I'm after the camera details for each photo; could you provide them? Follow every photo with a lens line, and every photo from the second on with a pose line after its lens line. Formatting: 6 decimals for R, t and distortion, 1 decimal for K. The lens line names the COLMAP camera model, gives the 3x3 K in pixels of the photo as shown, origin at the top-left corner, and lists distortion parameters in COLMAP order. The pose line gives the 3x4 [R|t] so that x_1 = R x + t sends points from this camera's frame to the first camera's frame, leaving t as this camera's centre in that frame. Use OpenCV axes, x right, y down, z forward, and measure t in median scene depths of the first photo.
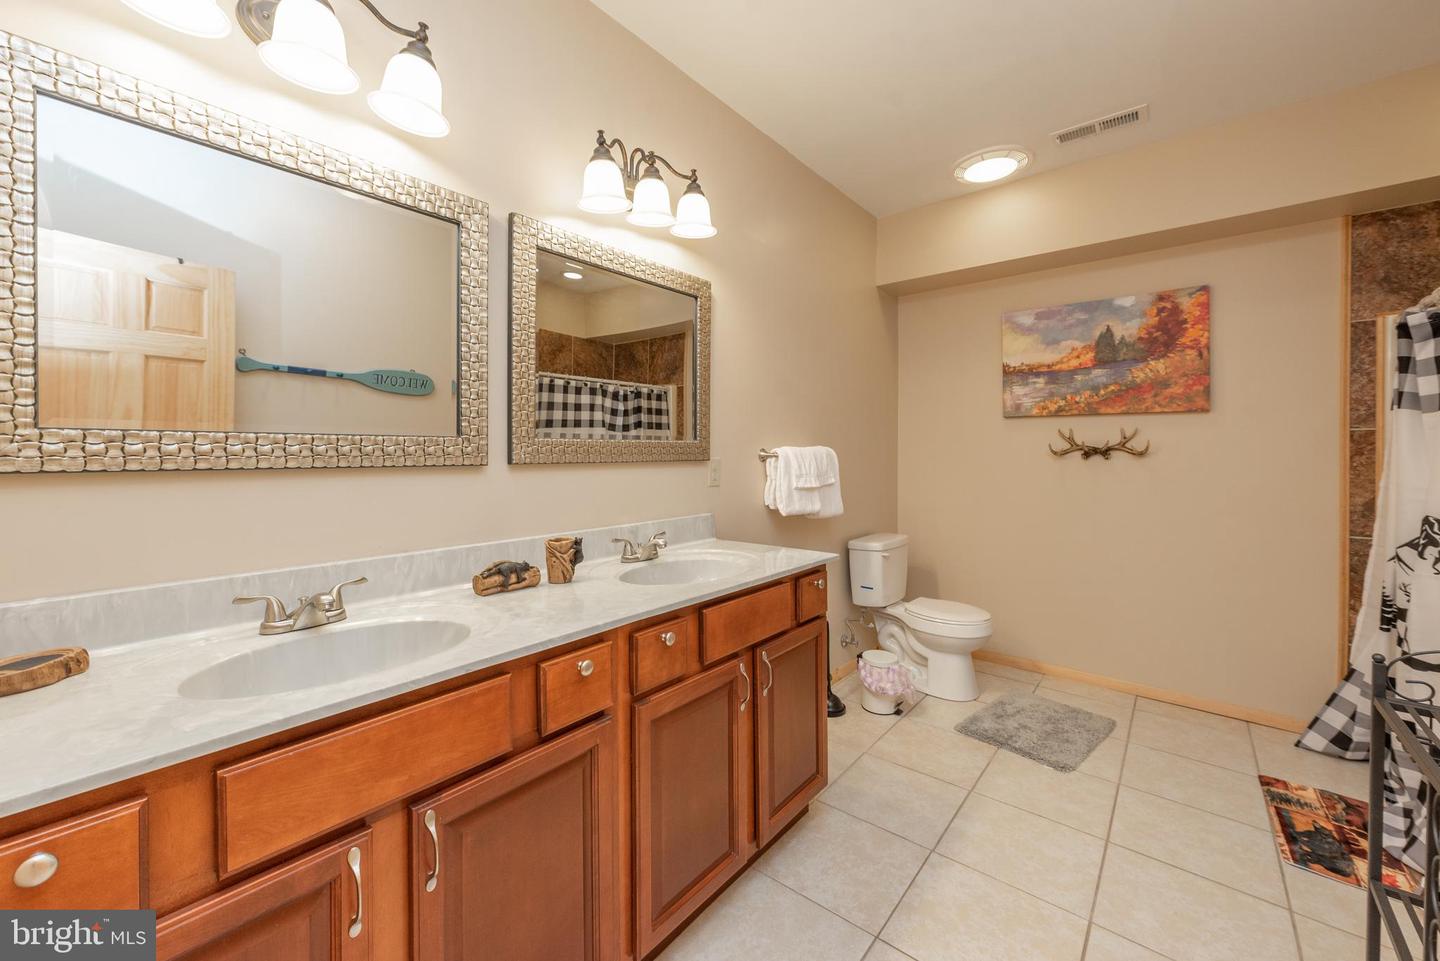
lens RADIAL K [[573.0, 0, 701.7], [0, 573.0, 454.3], [0, 0, 1]] dist [-0.008190, 0.000346]
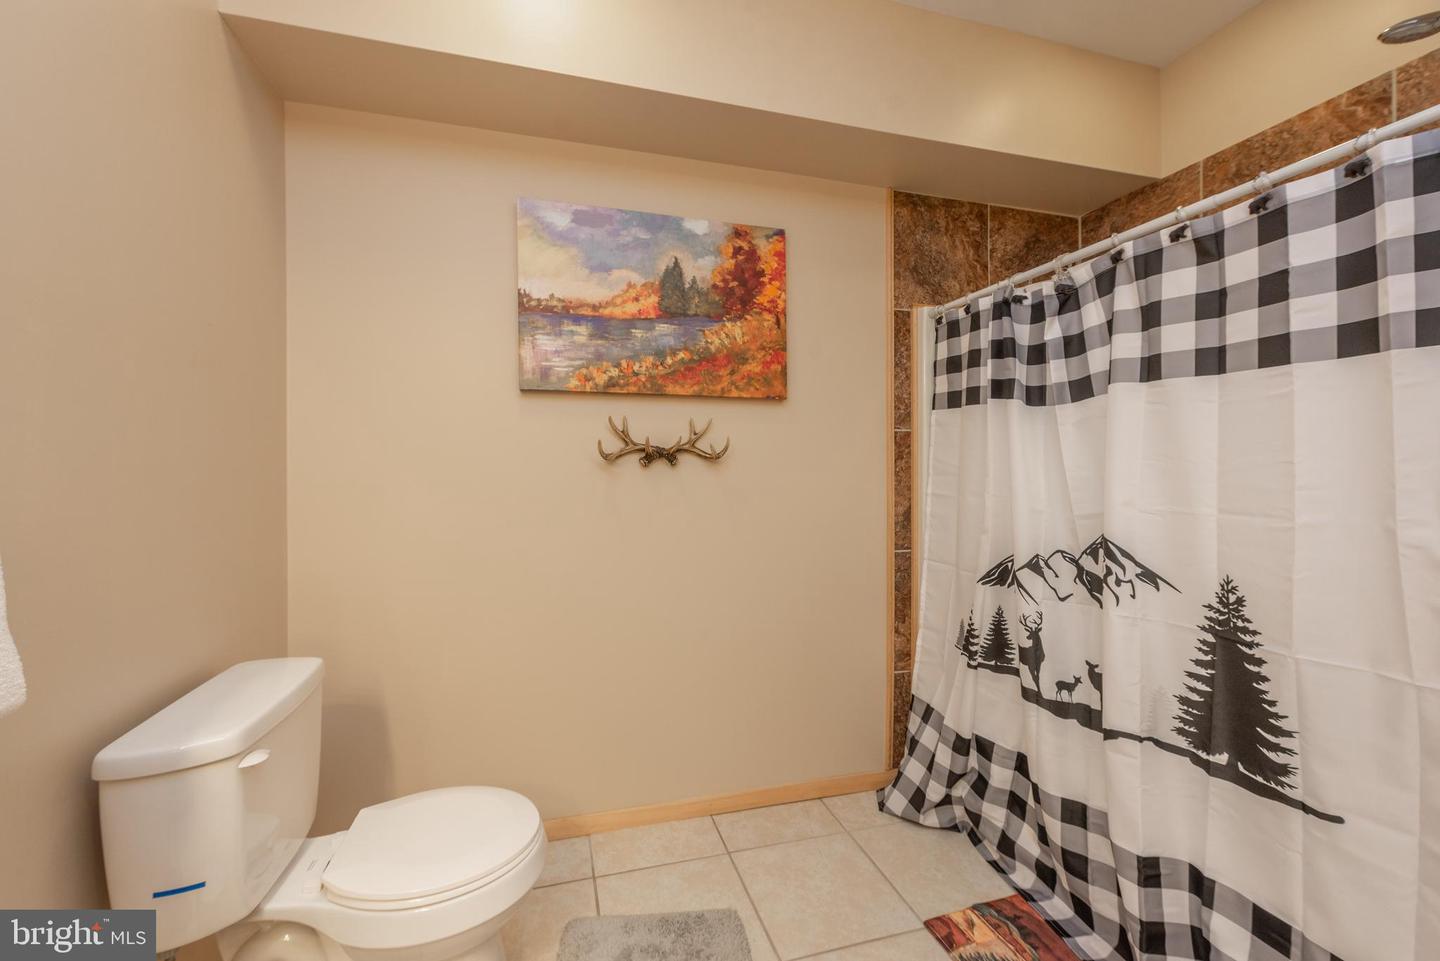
lens RADIAL K [[573.0, 0, 716.7], [0, 573.0, 468.8], [0, 0, 1]] dist [-0.008190, 0.000346]
pose [[0.553732, -0.006982, 0.832666, 0.203418], [0.006924, 0.999969, 0.003780, 0.009269], [-0.832666, 0.003672, 0.553763, 0.613754]]
